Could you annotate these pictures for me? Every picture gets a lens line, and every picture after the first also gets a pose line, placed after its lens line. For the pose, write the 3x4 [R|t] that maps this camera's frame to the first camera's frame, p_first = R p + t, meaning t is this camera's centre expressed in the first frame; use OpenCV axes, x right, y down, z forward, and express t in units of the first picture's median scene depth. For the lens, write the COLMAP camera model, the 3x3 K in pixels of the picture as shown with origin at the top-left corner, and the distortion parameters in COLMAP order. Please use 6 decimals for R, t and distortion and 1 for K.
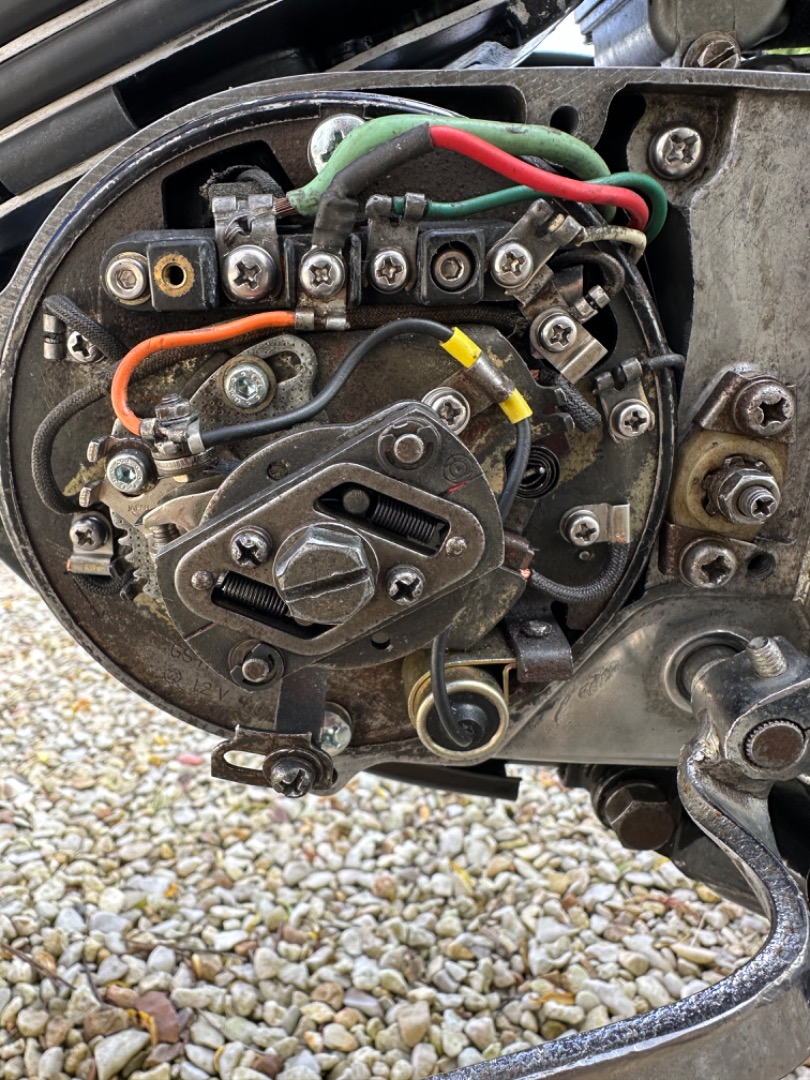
lens RADIAL K [[750.7, 0, 396.6], [0, 750.7, 517.7], [0, 0, 1]] dist [-0.008905, 0.011530]
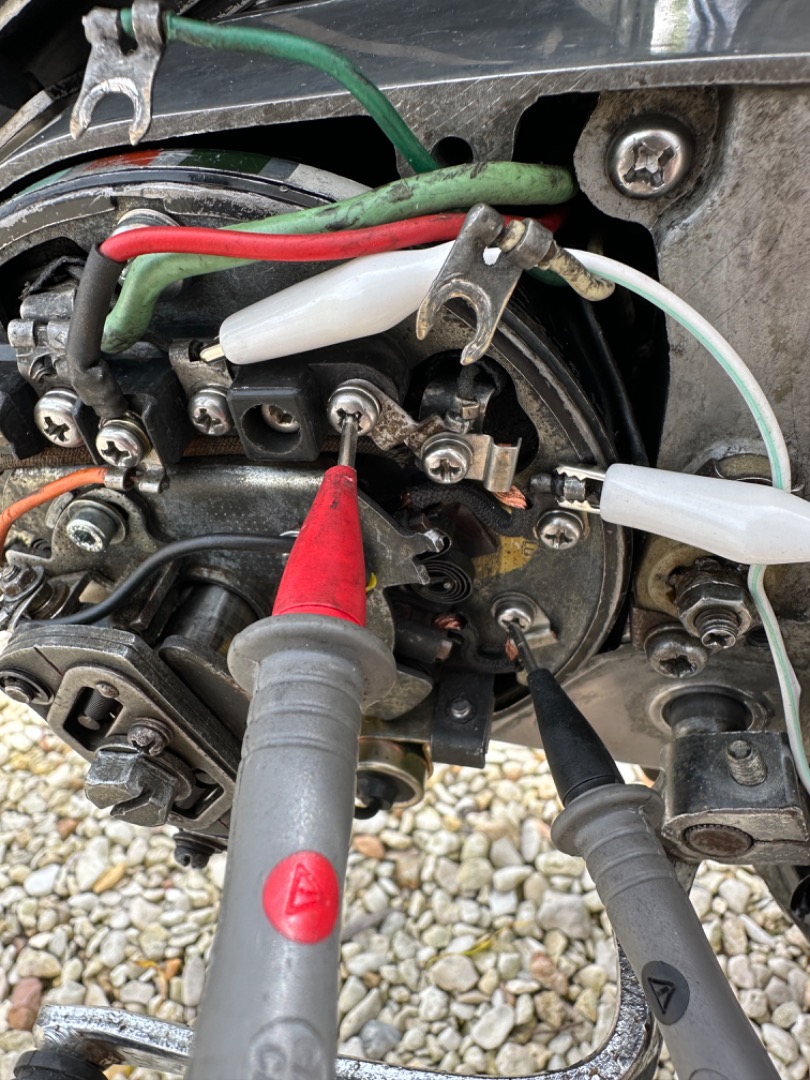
lens RADIAL K [[750.7, 0, 402.7], [0, 750.7, 538.9], [0, 0, 1]] dist [-0.008905, 0.011530]
pose [[0.960477, 0.085901, -0.264772, 0.383091], [0.025807, 0.919616, 0.391970, -0.464591], [0.277159, -0.383311, 0.881054, 0.237619]]
